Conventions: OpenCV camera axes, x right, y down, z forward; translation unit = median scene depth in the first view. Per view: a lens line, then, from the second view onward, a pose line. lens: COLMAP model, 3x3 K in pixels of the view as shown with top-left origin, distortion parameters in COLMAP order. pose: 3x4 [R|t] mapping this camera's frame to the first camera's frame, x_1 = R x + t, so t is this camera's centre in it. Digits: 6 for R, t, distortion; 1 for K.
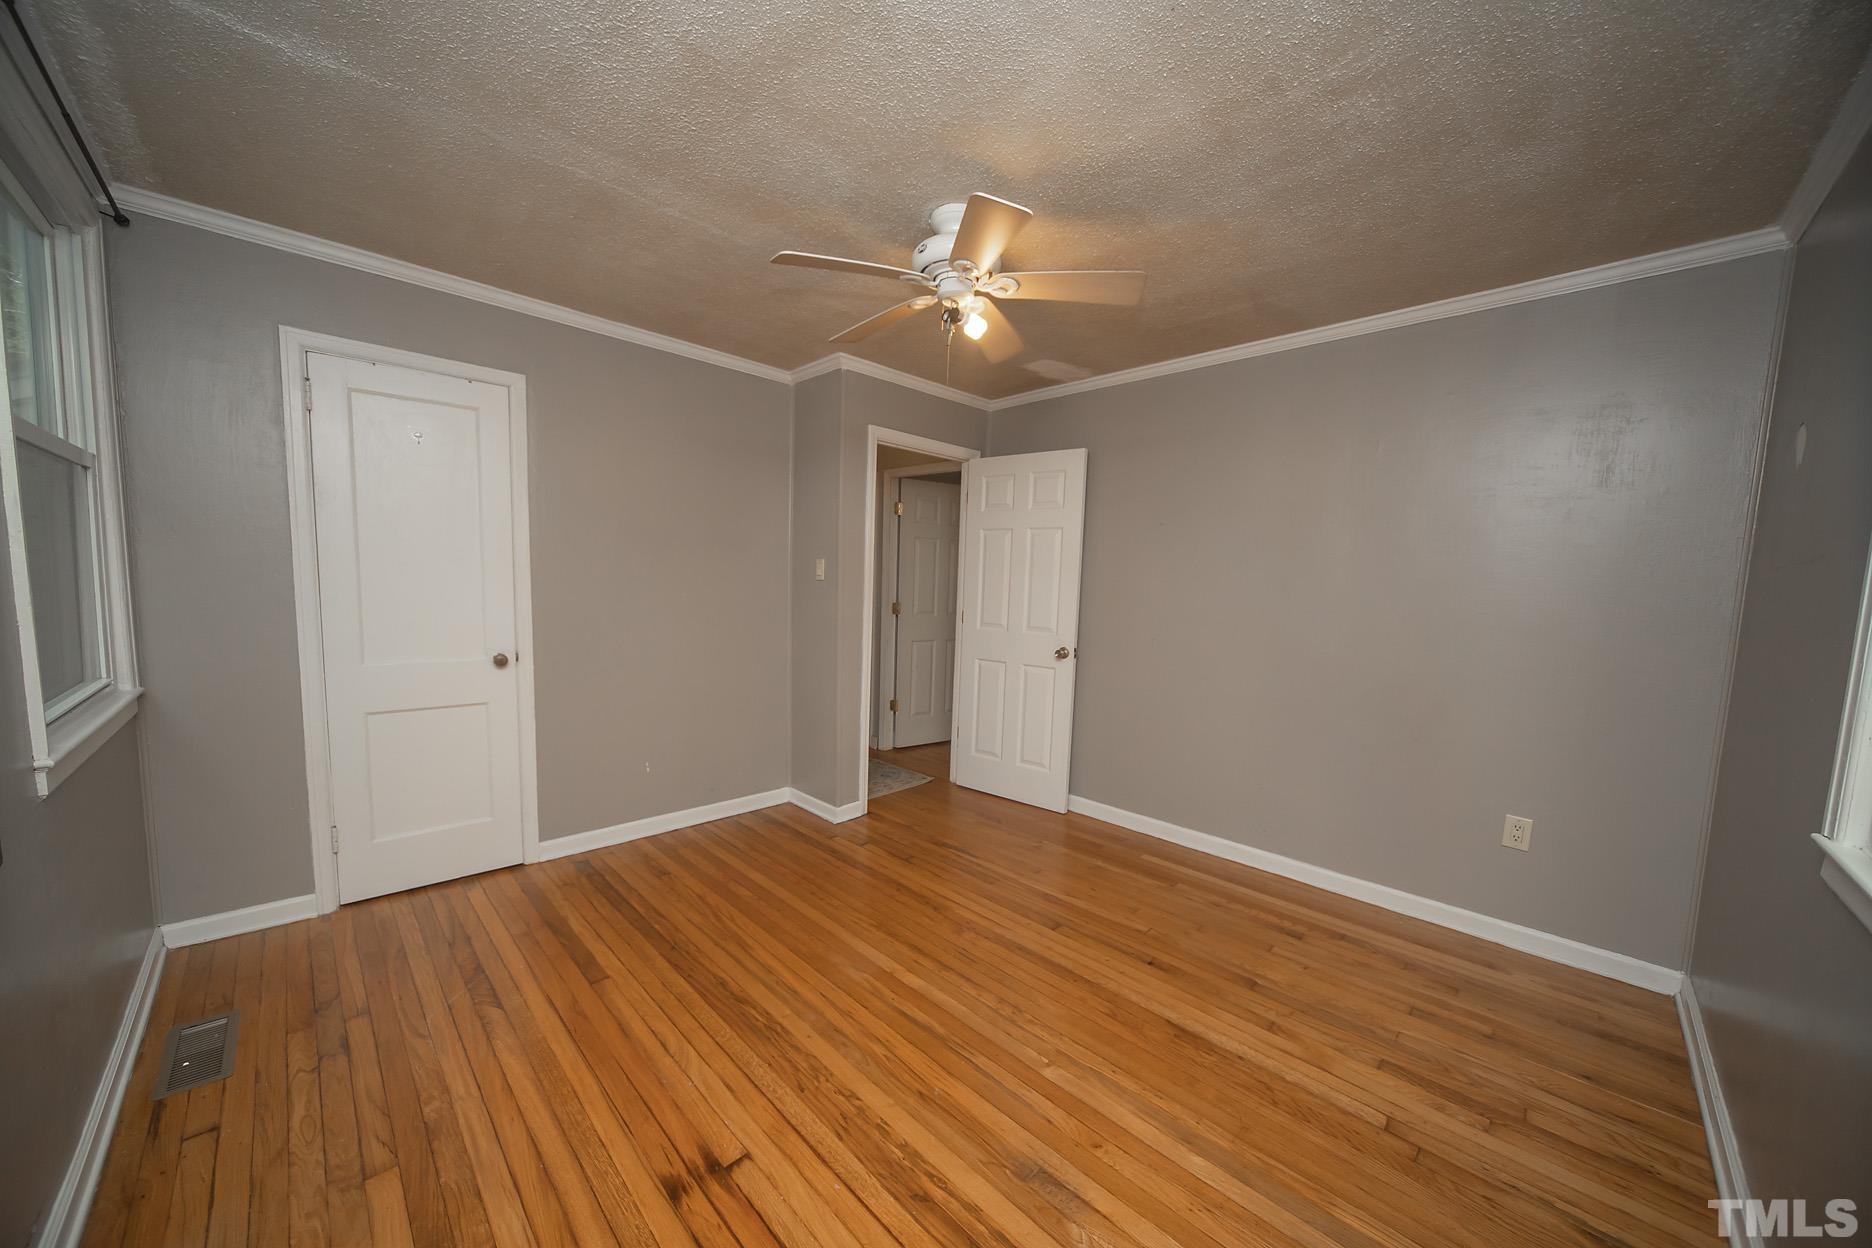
lens RADIAL K [[646.5, 0, 939.7], [0, 646.5, 628.1], [0, 0, 1]] dist [-0.011687, 0.000331]
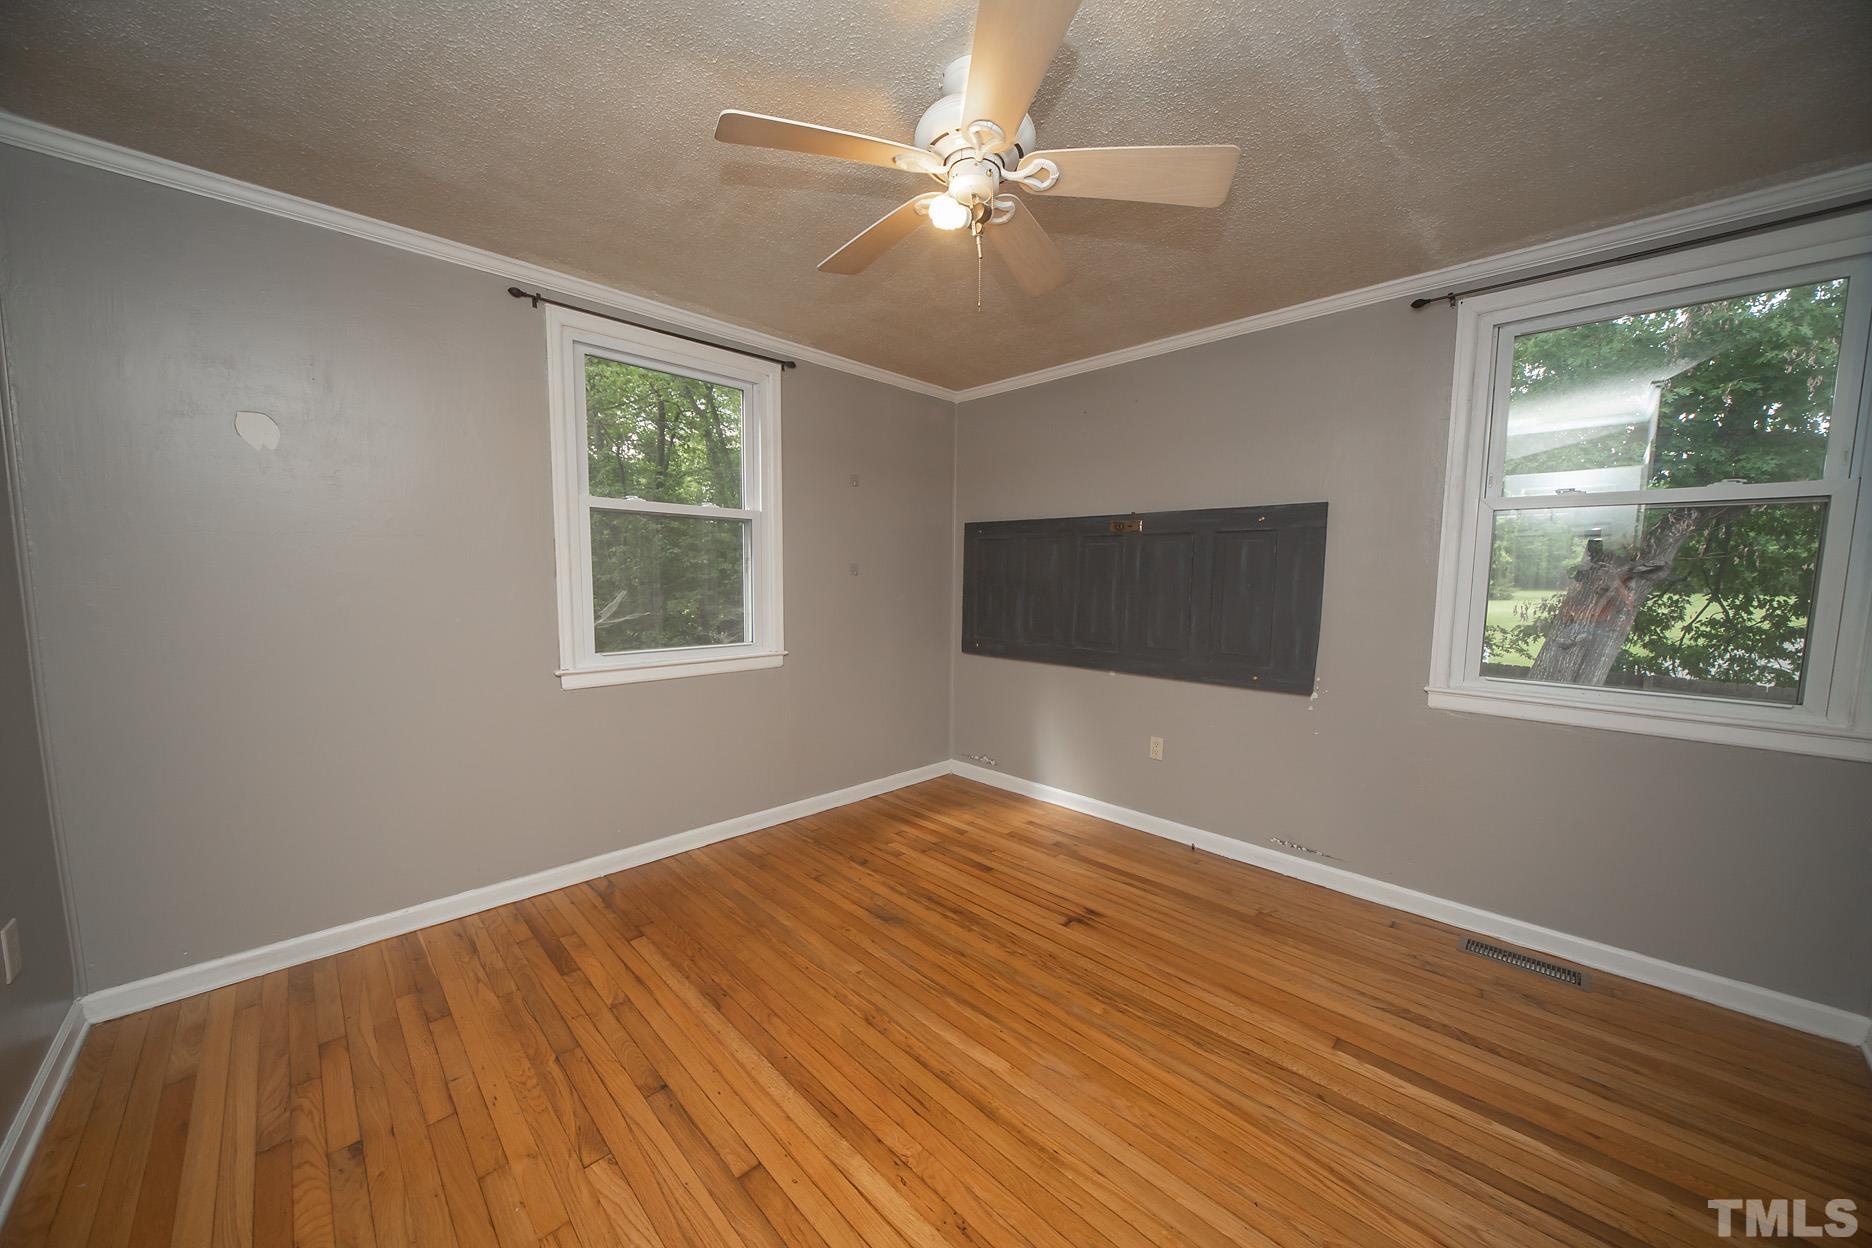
lens RADIAL K [[646.5, 0, 940.5], [0, 646.5, 633.8], [0, 0, 1]] dist [-0.011687, 0.000331]
pose [[-0.999272, -0.037534, -0.006890, 0.047637], [-0.038159, 0.984638, 0.170386, -0.153092], [0.000389, 0.170525, -0.985353, 2.038322]]
